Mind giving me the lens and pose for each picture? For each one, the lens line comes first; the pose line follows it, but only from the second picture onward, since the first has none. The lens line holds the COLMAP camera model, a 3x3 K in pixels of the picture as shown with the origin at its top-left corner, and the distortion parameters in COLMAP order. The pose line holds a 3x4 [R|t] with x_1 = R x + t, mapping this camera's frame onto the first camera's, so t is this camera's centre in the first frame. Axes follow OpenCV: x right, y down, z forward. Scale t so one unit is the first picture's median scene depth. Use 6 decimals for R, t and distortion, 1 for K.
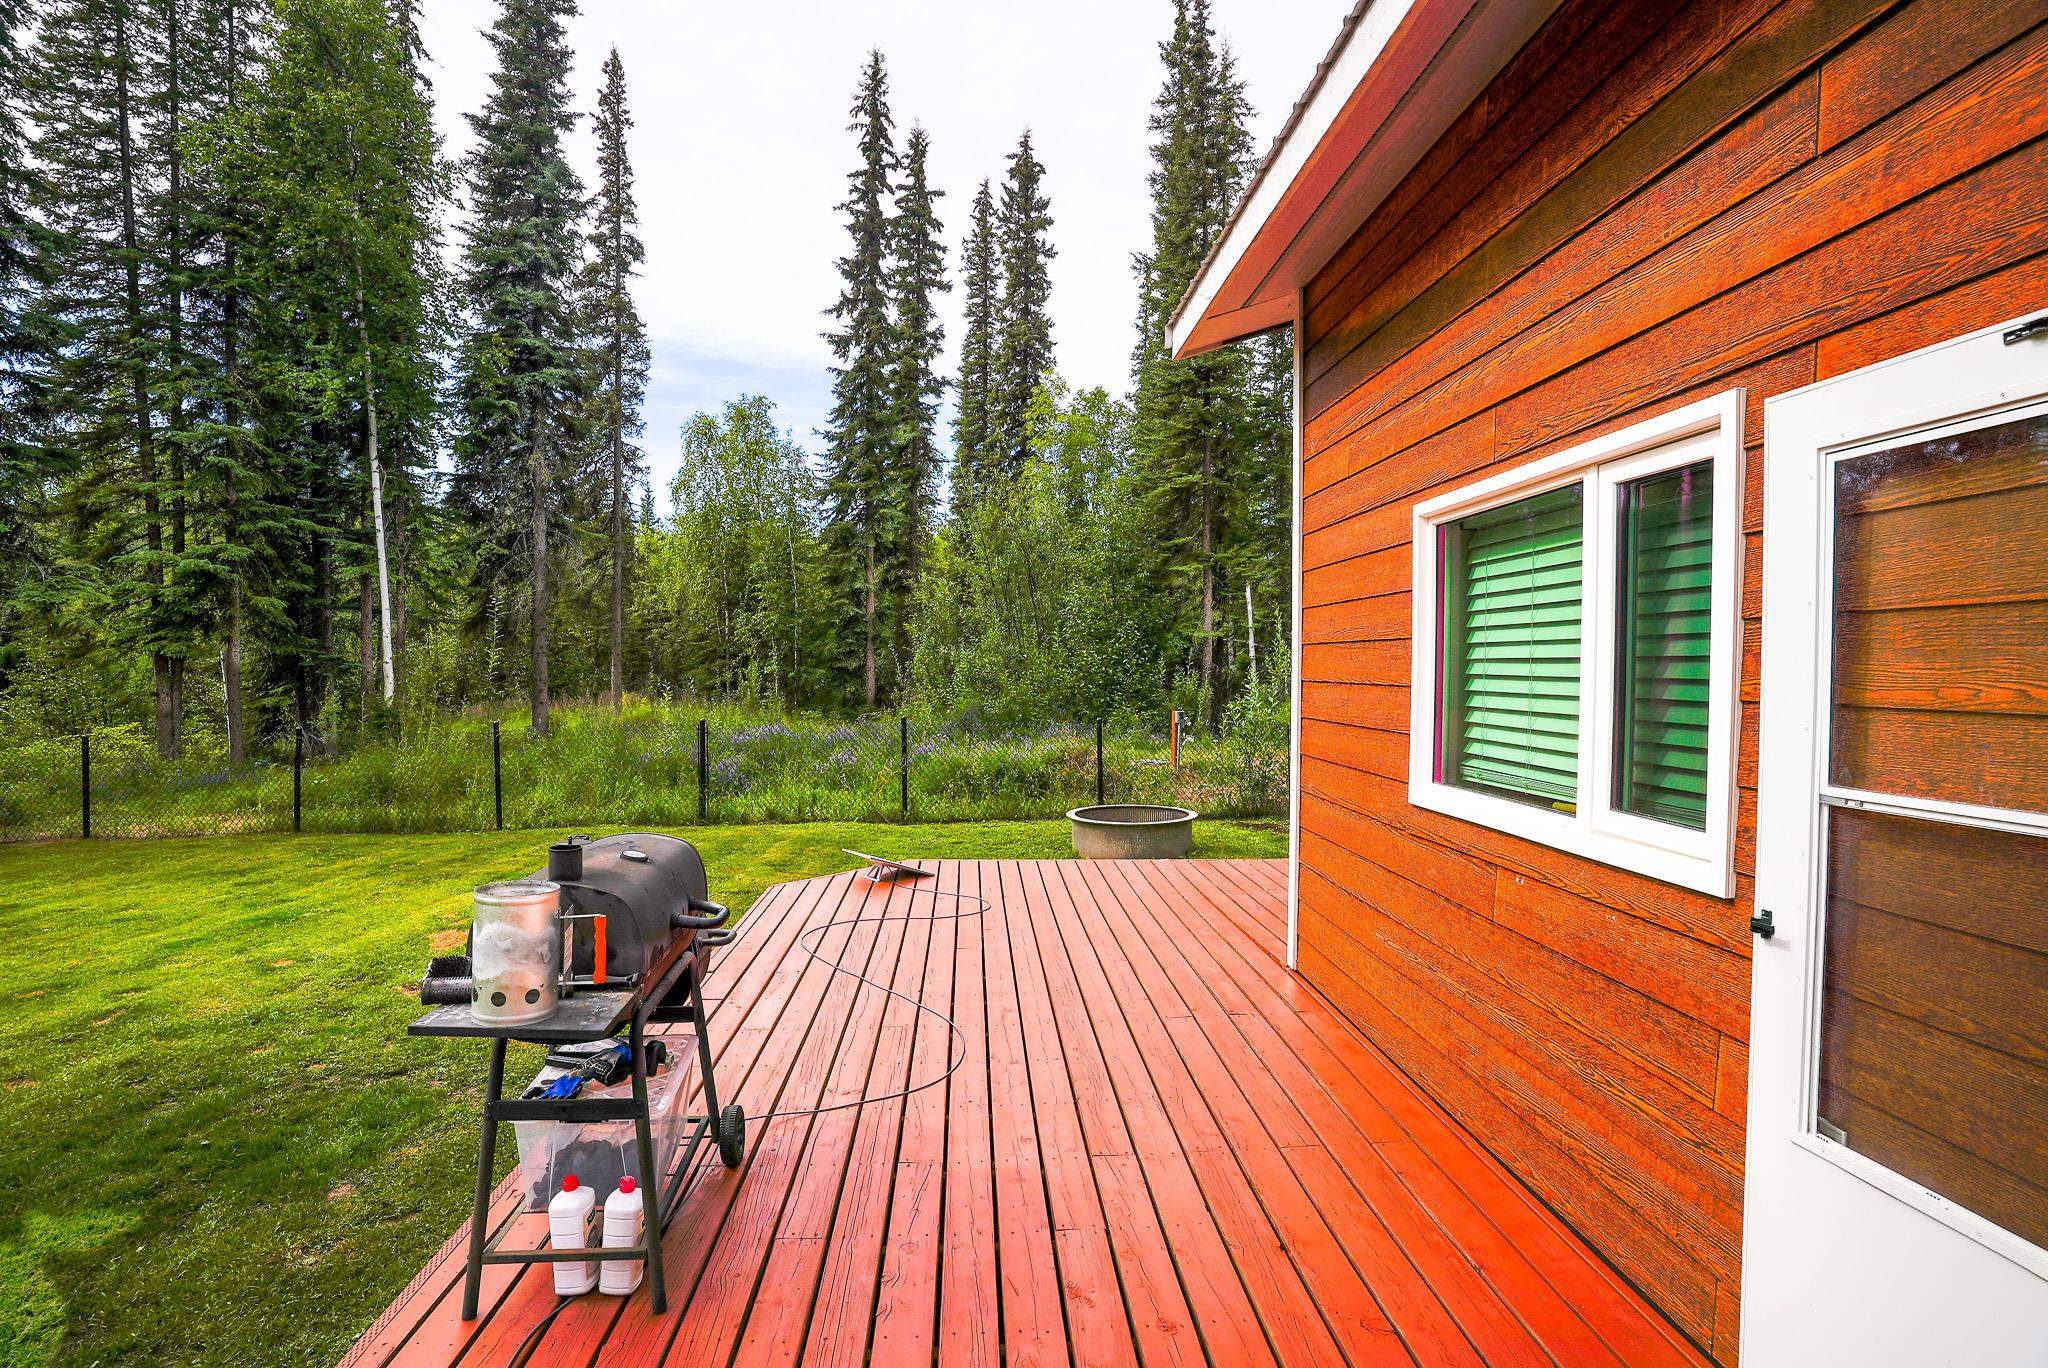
lens RADIAL K [[1007.8, 0, 1018.3], [0, 1007.8, 673.7], [0, 0, 1]] dist [-0.067547, 0.029290]
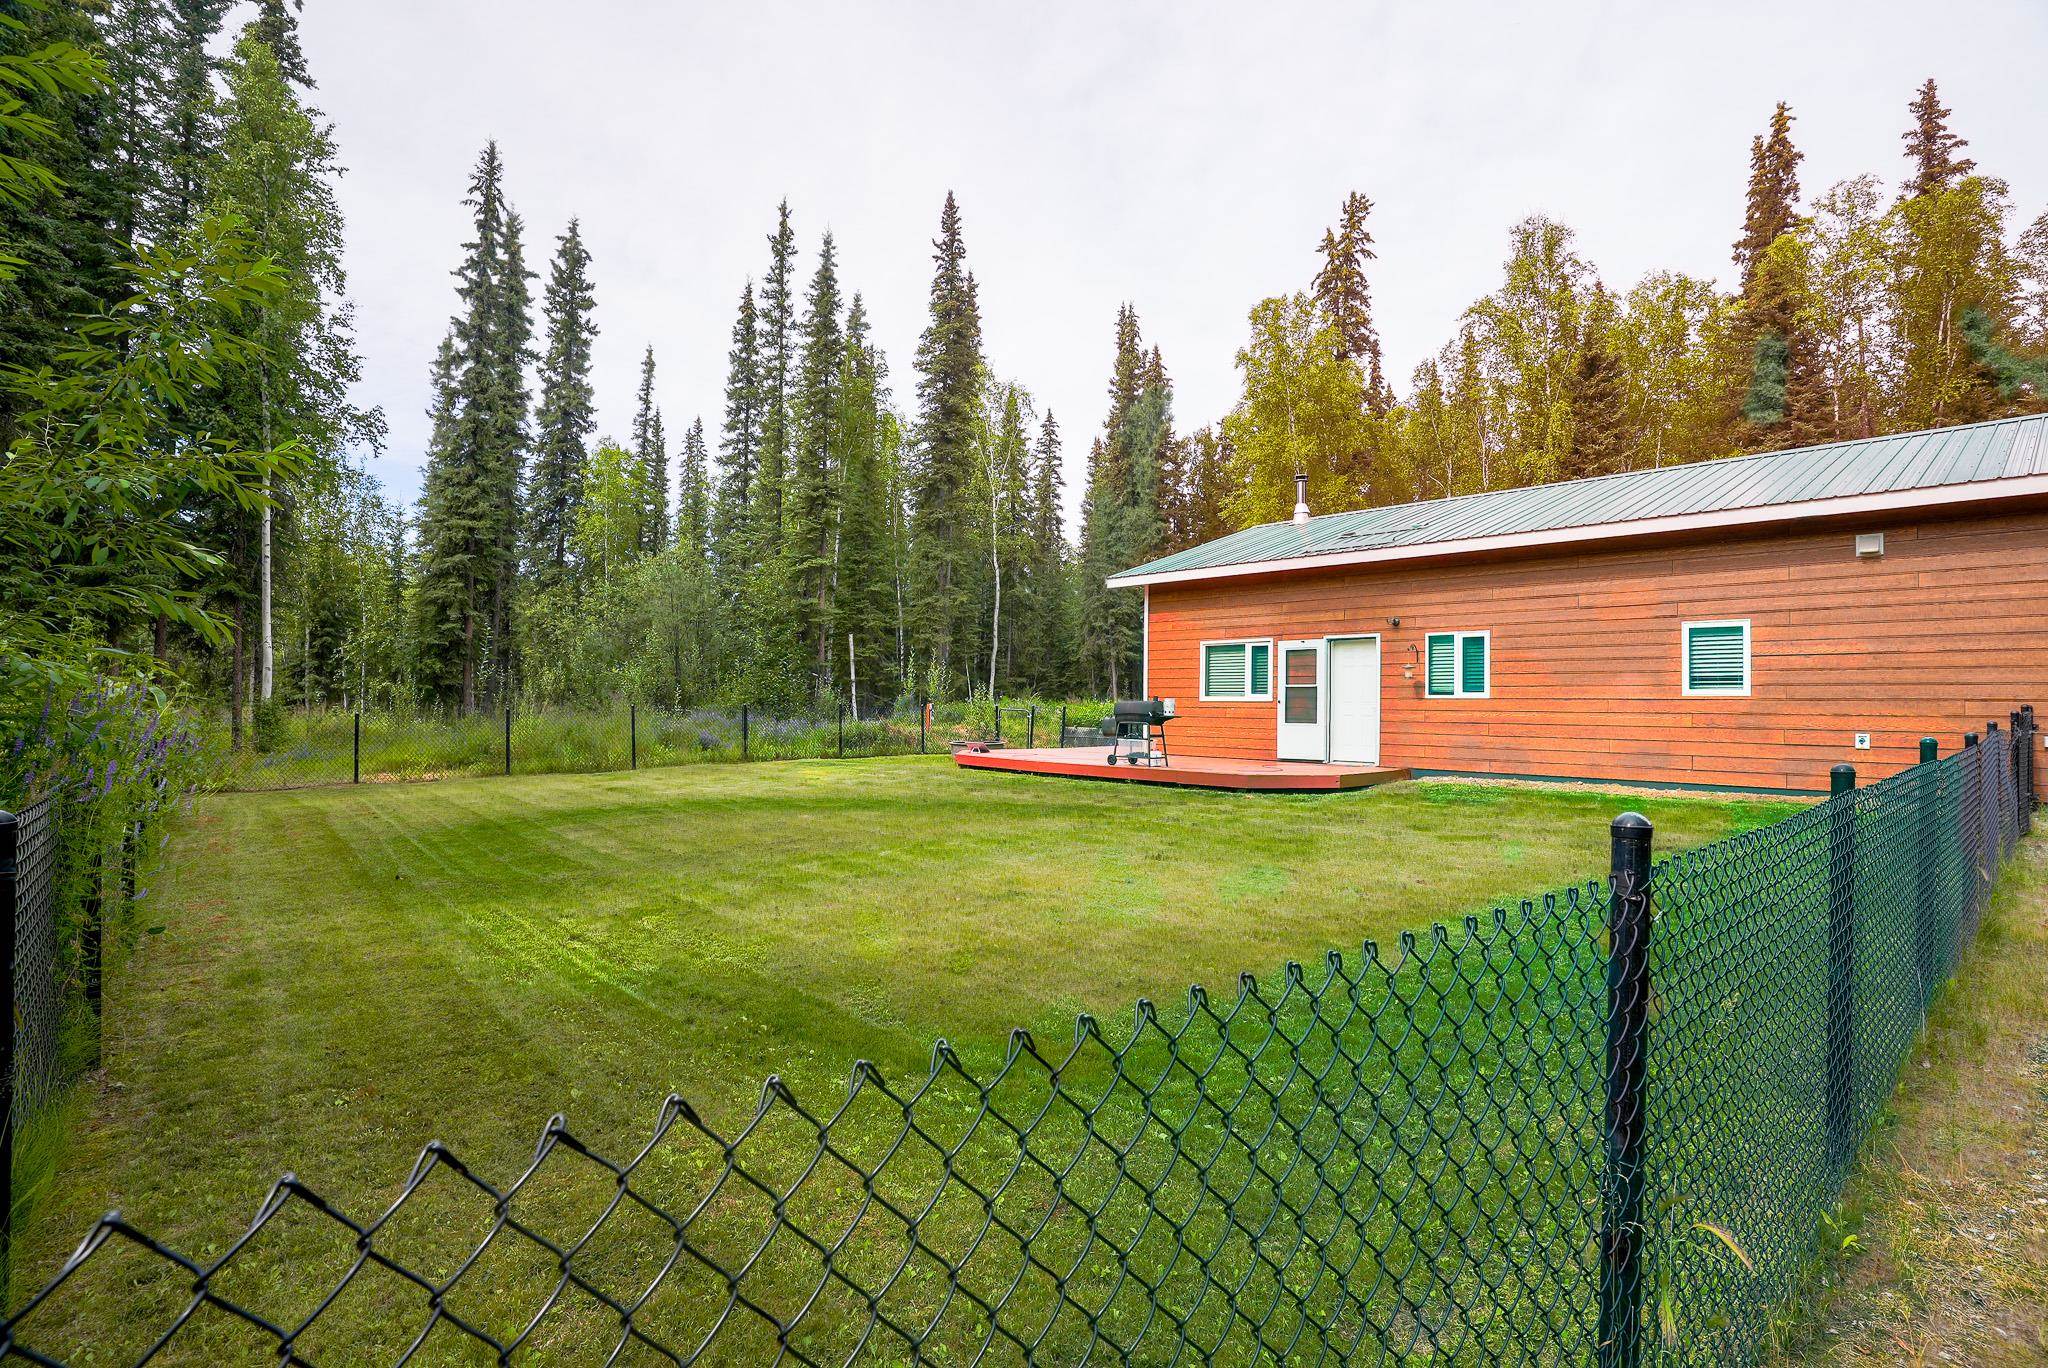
lens RADIAL K [[1007.8, 0, 1027.7], [0, 1007.8, 666.0], [0, 0, 1]] dist [-0.067547, 0.029290]
pose [[0.778093, 0.029228, 0.627469, -0.355556], [-0.002836, 0.999070, -0.043021, 0.017950], [-0.628143, 0.031695, 0.777452, -0.245754]]
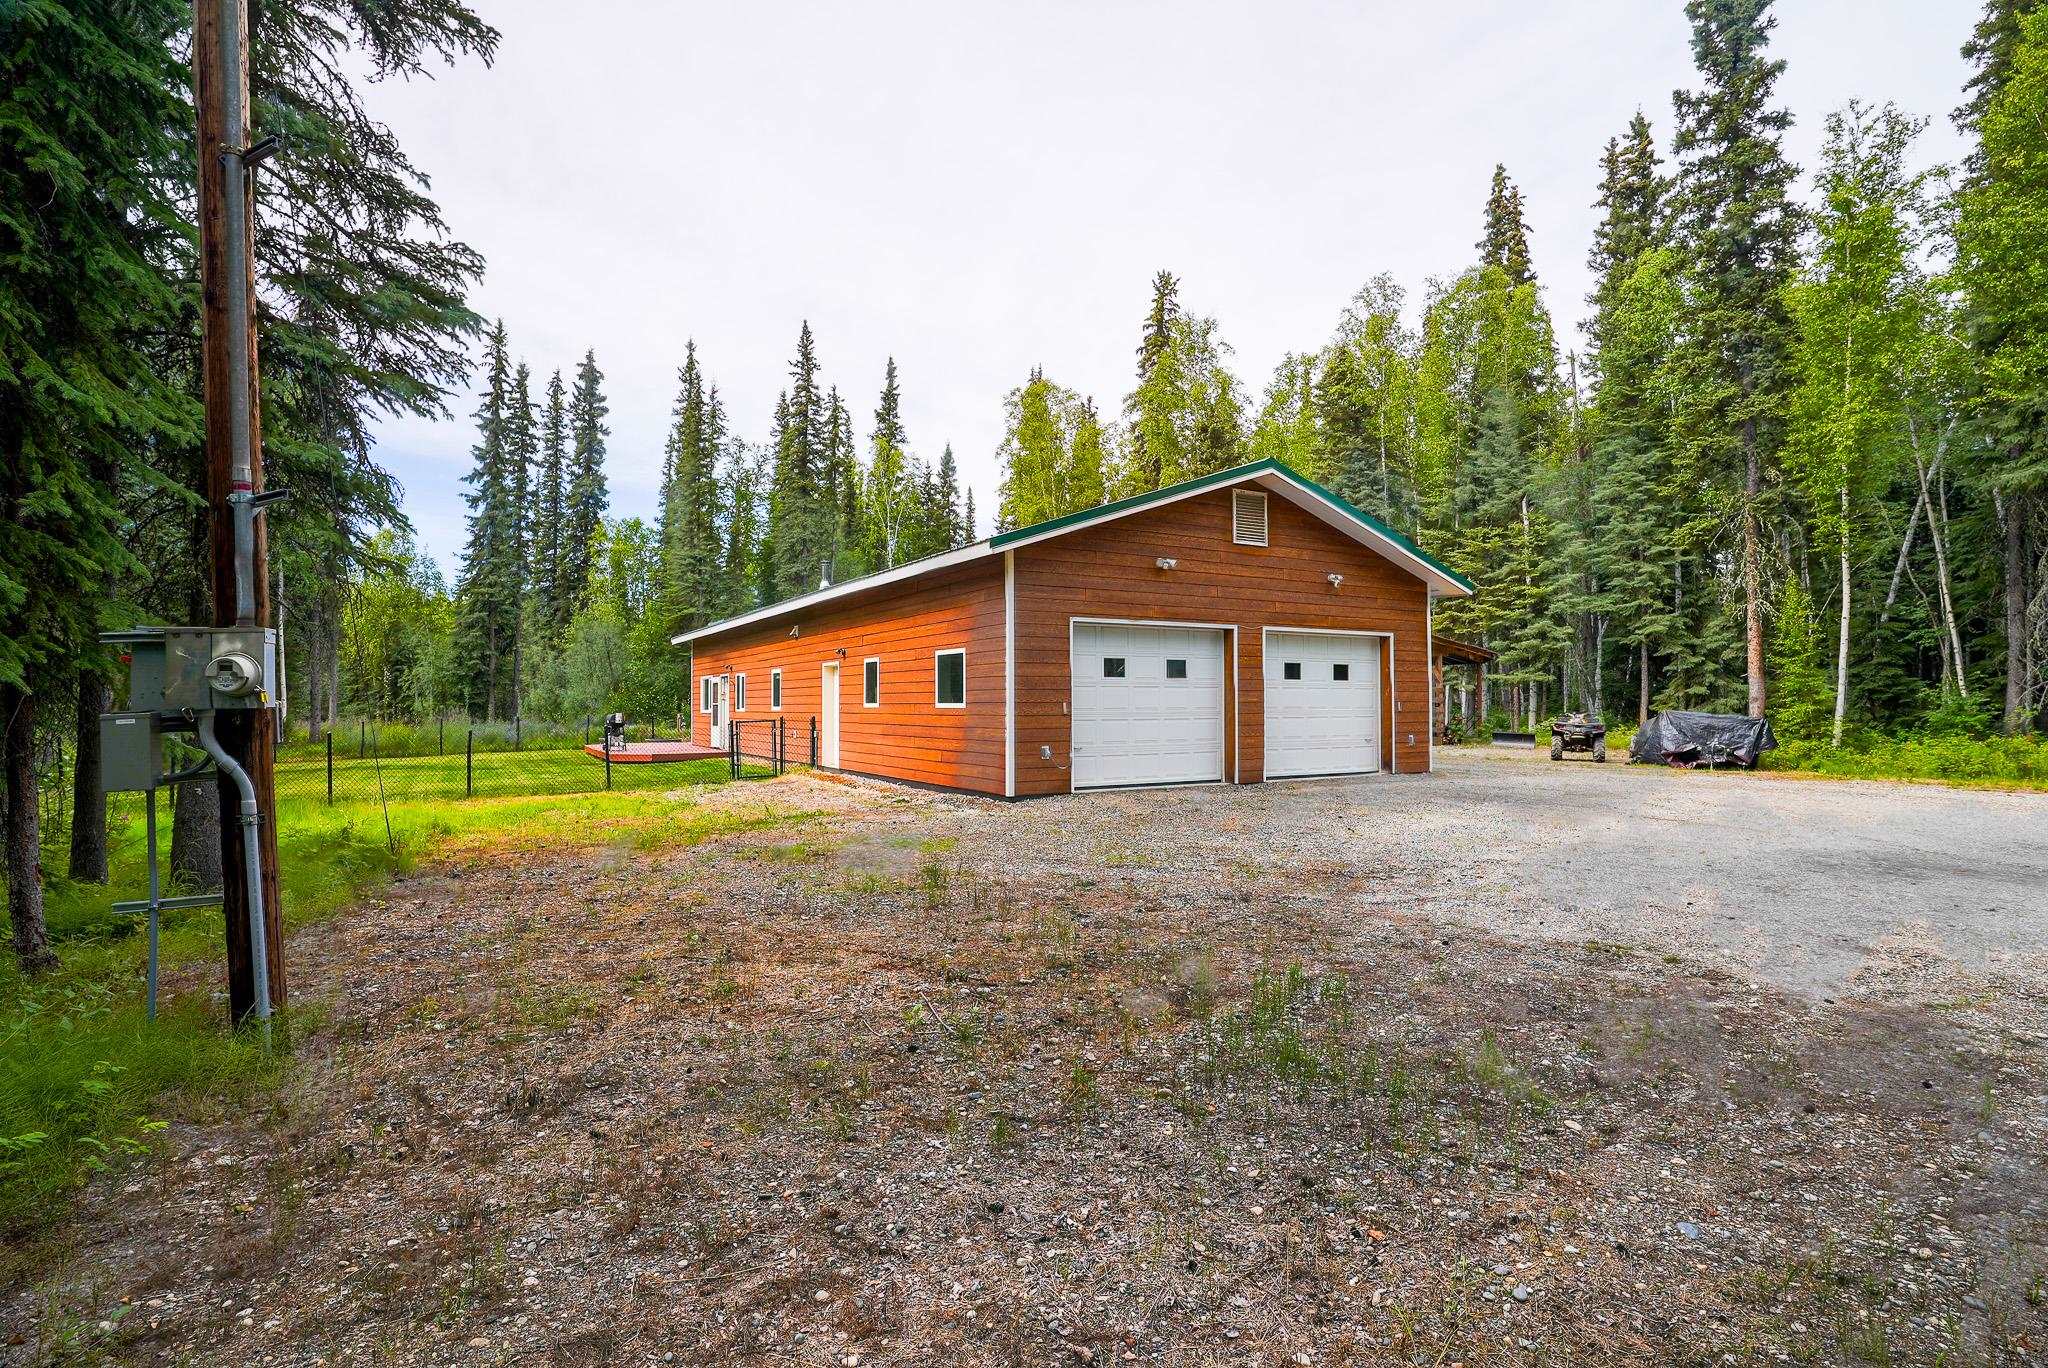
lens RADIAL K [[1007.8, 0, 1016.4], [0, 1007.8, 684.7], [0, 0, 1]] dist [-0.067547, 0.029290]
pose [[0.895758, 0.004047, 0.444523, -0.100154], [0.008834, 0.999599, -0.026903, 0.015791], [-0.444453, 0.028025, 0.895364, -0.795672]]
